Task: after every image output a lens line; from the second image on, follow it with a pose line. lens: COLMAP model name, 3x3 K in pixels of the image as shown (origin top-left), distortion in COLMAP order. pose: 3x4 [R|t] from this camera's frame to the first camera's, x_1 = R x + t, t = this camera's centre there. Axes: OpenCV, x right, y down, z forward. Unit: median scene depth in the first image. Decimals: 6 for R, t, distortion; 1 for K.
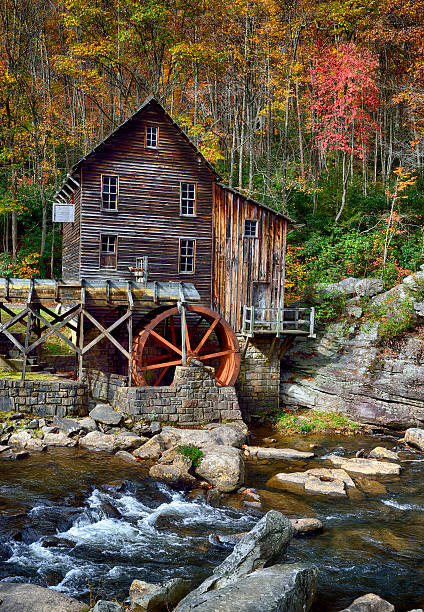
lens RADIAL K [[618.0, 0, 214.0], [0, 618.0, 282.6], [0, 0, 1]] dist [-0.093449, 0.001094]
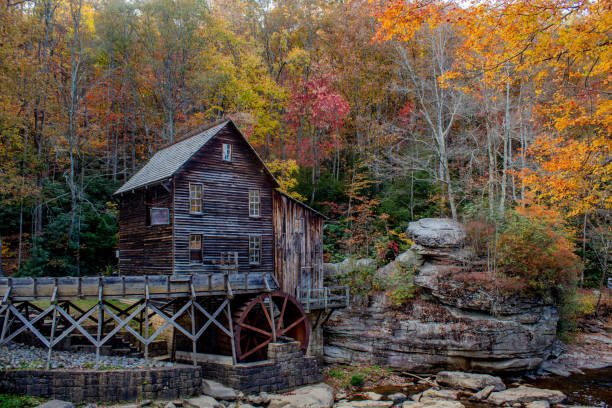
lens RADIAL K [[493.6, 0, 303.5], [0, 493.6, 219.3], [0, 0, 1]] dist [-0.092886, -0.000306]
pose [[0.942603, -0.015642, 0.333548, -0.277335], [0.038267, 0.997381, -0.061368, -0.038975], [-0.331715, 0.070610, 0.940733, 0.051529]]
